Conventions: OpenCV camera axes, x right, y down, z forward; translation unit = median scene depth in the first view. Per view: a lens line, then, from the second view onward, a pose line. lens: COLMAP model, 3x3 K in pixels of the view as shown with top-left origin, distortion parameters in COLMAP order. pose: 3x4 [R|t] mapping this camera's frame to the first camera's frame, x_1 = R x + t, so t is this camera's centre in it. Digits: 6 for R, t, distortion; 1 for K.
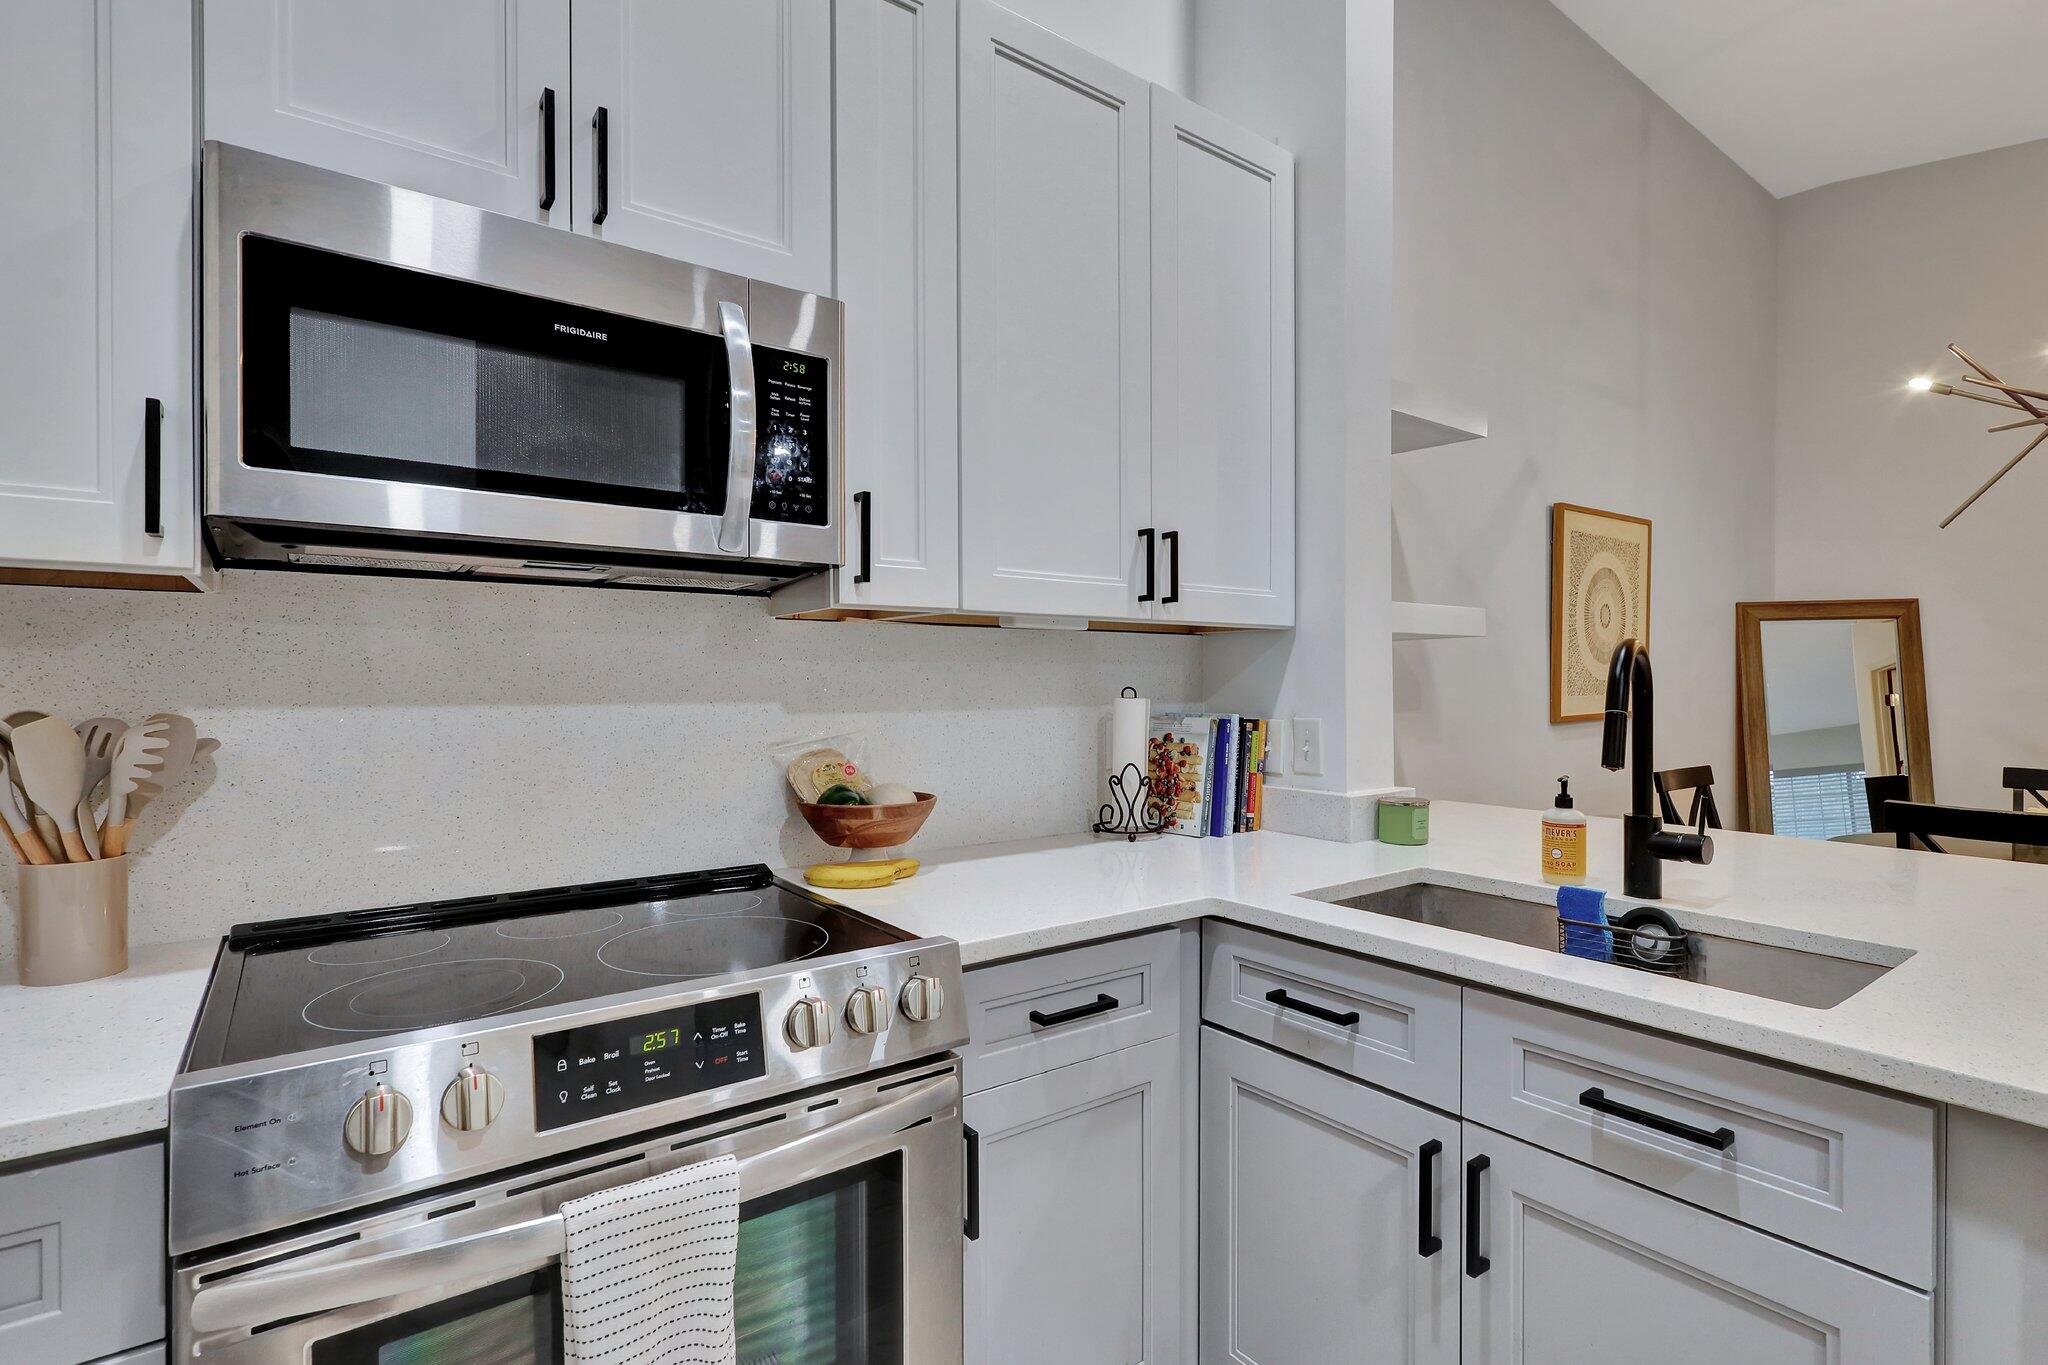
lens RADIAL K [[951.1, 0, 993.4], [0, 951.1, 685.9], [0, 0, 1]] dist [0.001139, -0.002938]
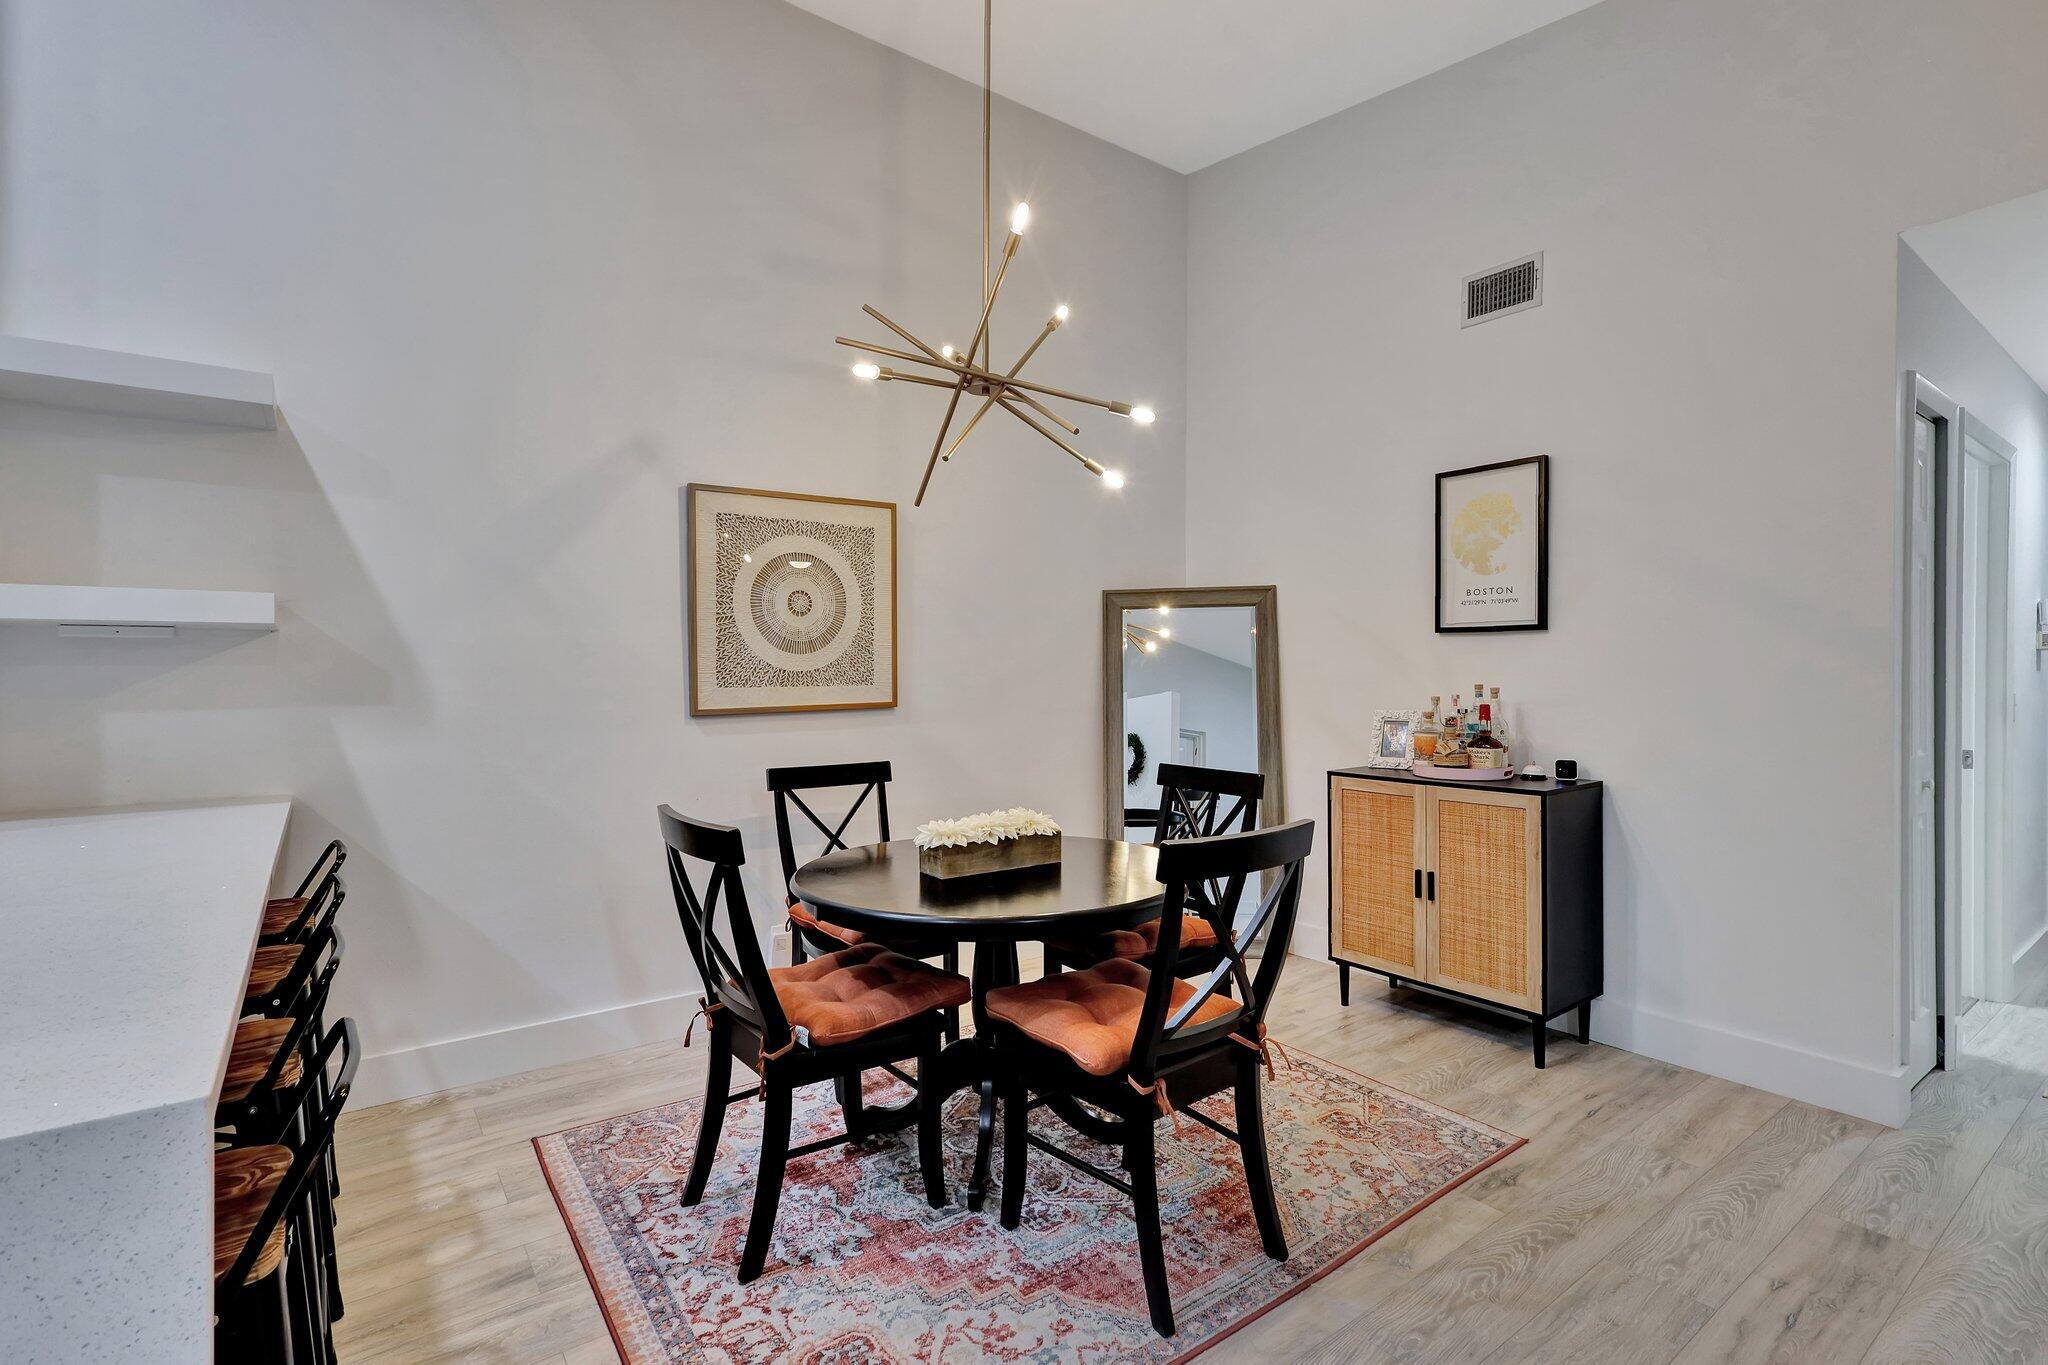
lens RADIAL K [[951.1, 0, 1025.3], [0, 951.1, 670.4], [0, 0, 1]] dist [0.001139, -0.002938]
pose [[0.999517, -0.001629, 0.031029, 2.107942], [0.001730, 0.999993, -0.003240, -0.006090], [-0.031024, 0.003292, 0.999513, 0.104812]]
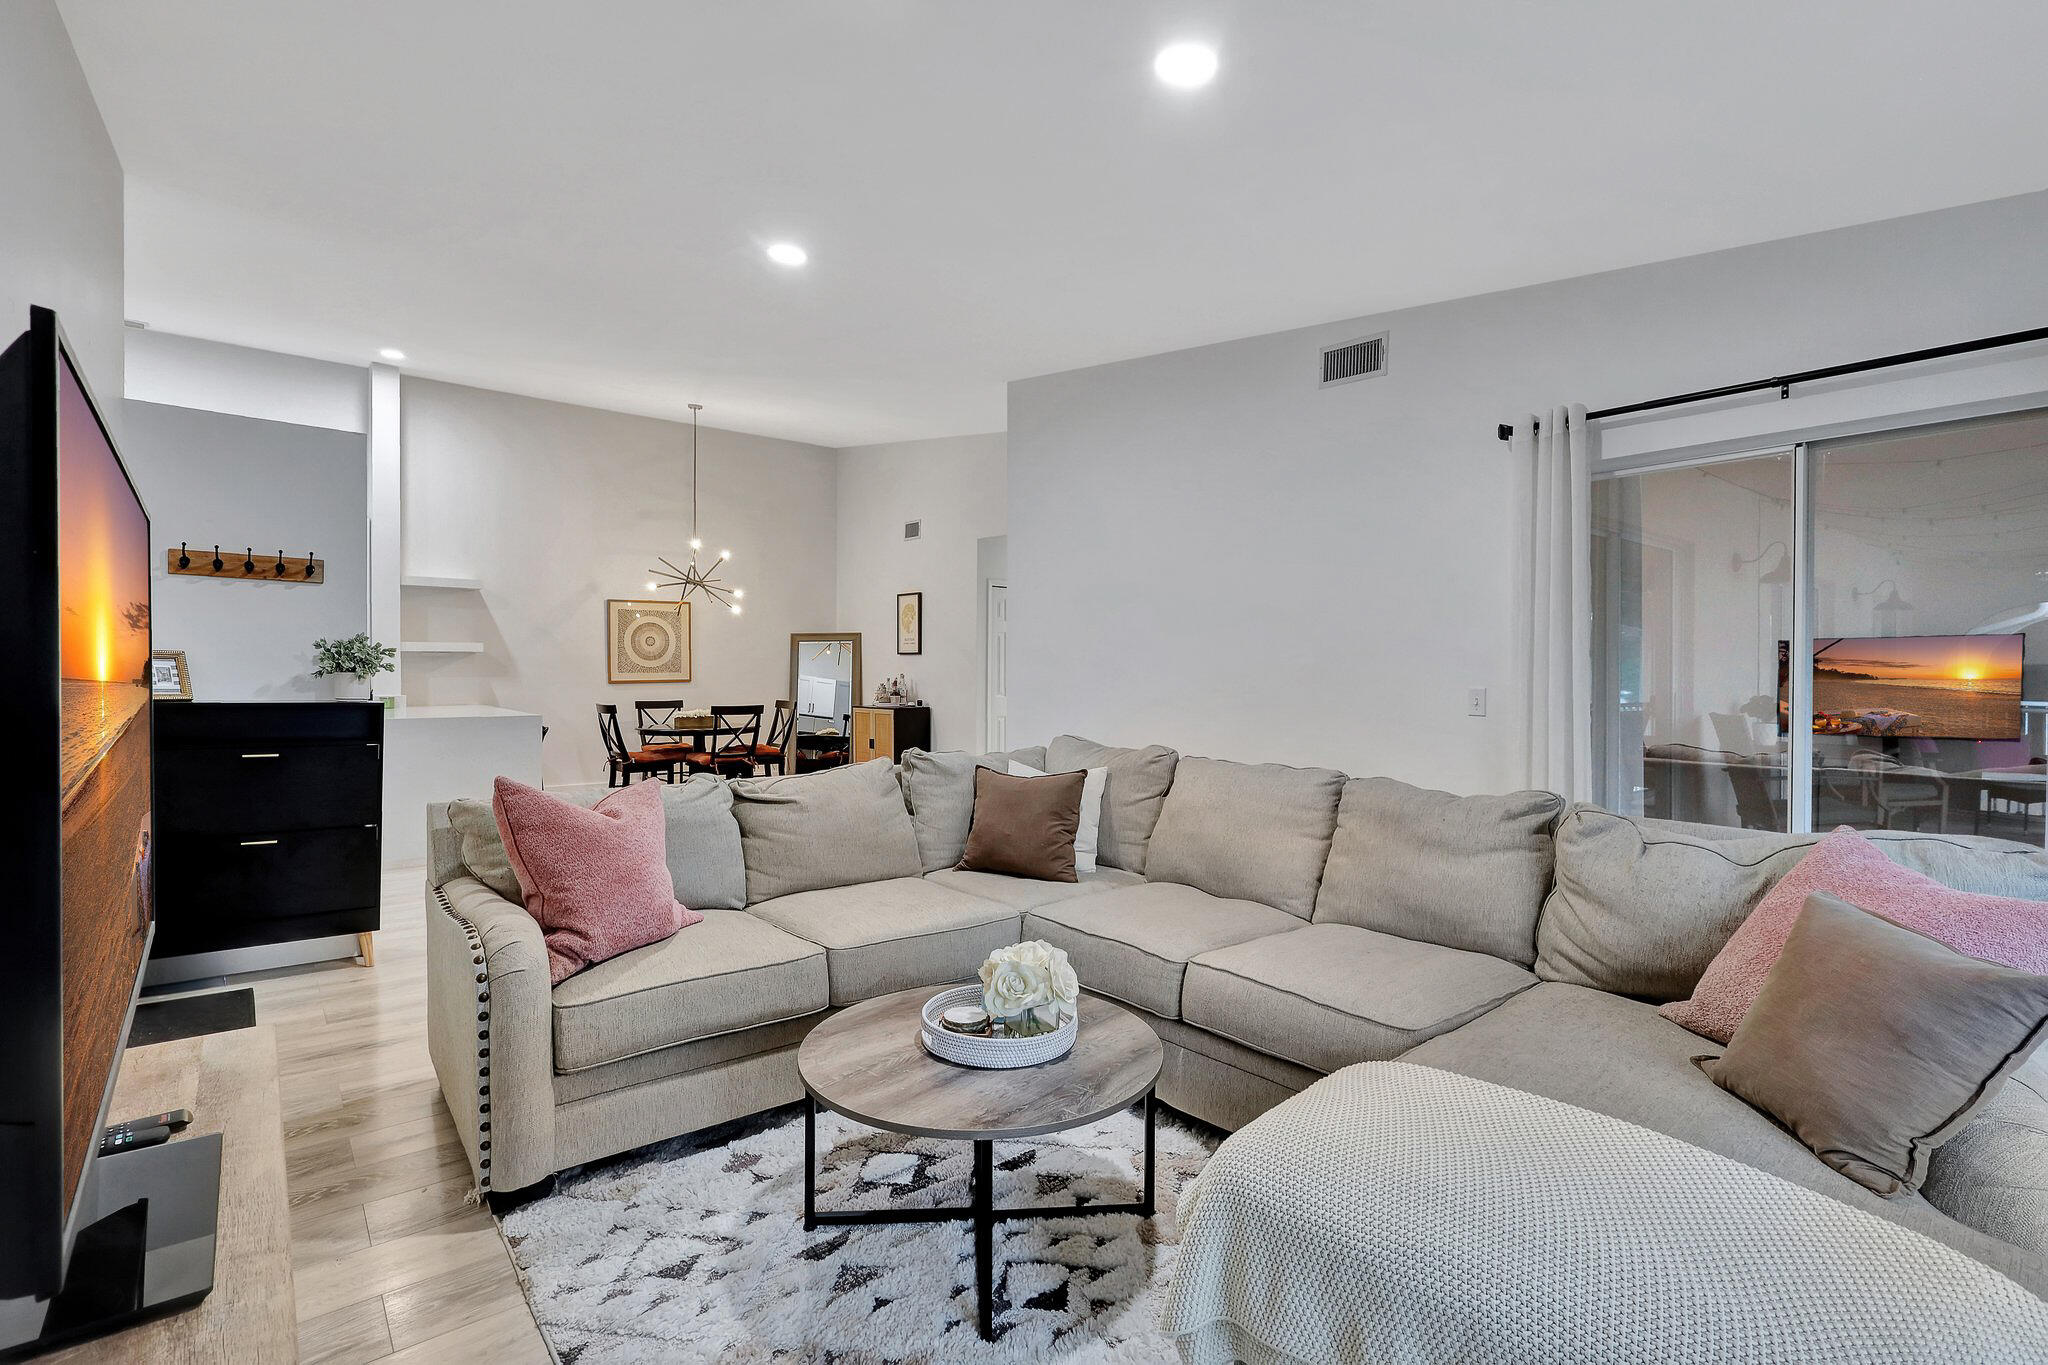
lens RADIAL K [[951.1, 0, 1033.6], [0, 951.1, 688.0], [0, 0, 1]] dist [0.001139, -0.002938]
pose [[0.996235, 0.005306, 0.086529, 3.589182], [-0.005038, 0.999982, -0.003314, 0.132321], [-0.086545, 0.002866, 0.996244, -3.971533]]
